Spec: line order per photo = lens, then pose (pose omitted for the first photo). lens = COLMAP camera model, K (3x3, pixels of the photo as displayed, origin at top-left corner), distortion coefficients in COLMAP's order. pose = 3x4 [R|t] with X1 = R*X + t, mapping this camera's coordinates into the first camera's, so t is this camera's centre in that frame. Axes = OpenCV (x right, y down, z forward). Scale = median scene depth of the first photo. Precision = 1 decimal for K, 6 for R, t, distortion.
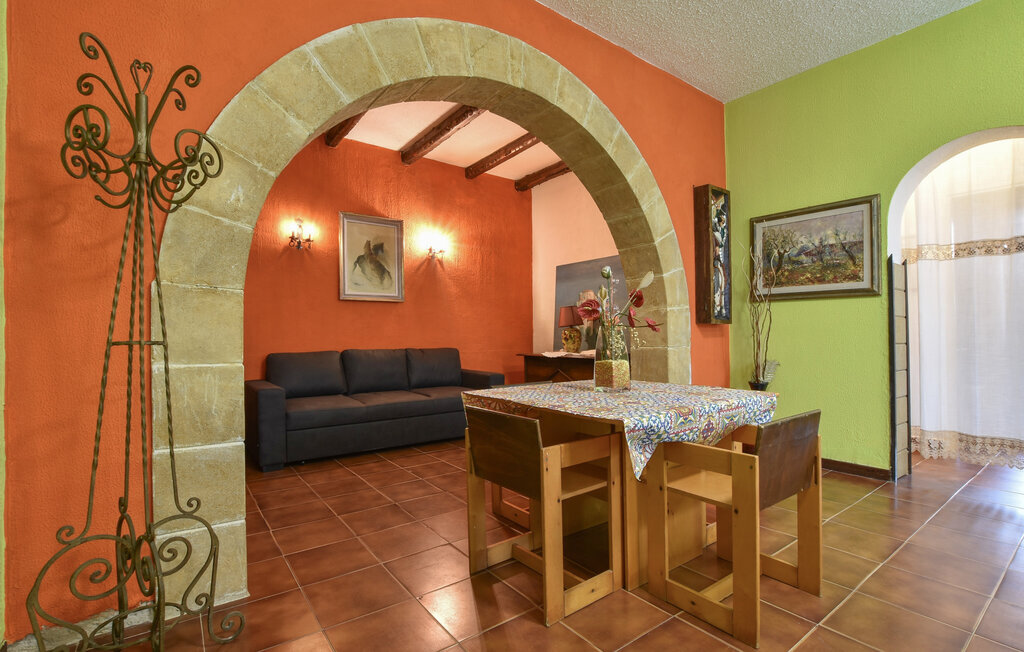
lens RADIAL K [[461.5, 0, 509.1], [0, 461.5, 348.9], [0, 0, 1]] dist [0.000671, 0.000161]
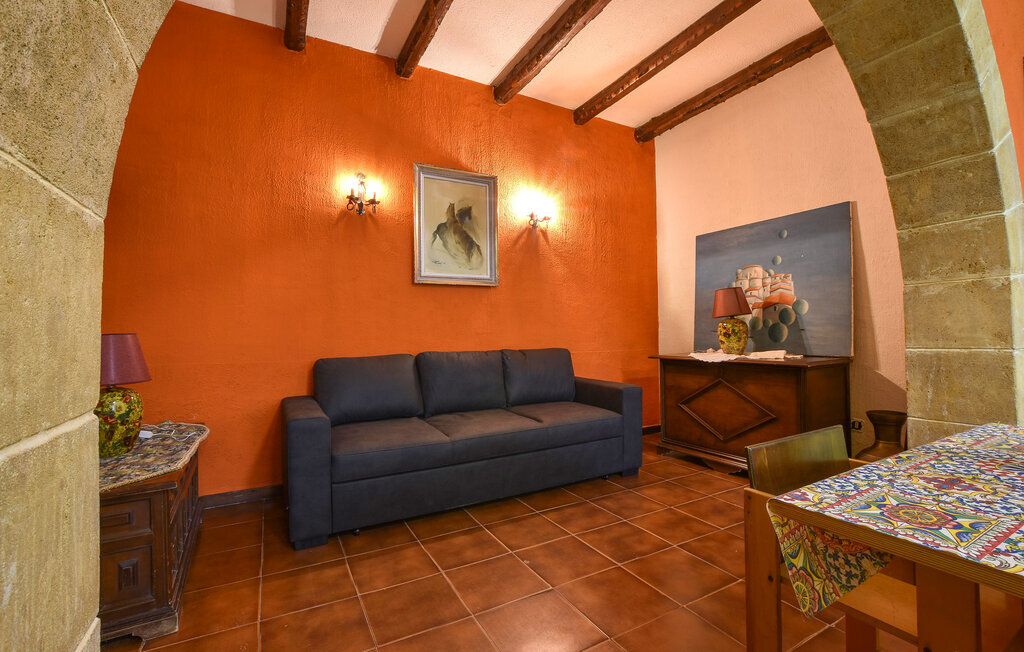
lens RADIAL K [[461.2, 0, 512.0], [0, 461.2, 326.0], [0, 0, 1]] dist [-0.000454, -0.000054]
pose [[0.989156, -0.010674, -0.146482, -0.103068], [0.004888, 0.999196, -0.039804, -0.009619], [0.146789, 0.038657, 0.988412, 0.291088]]
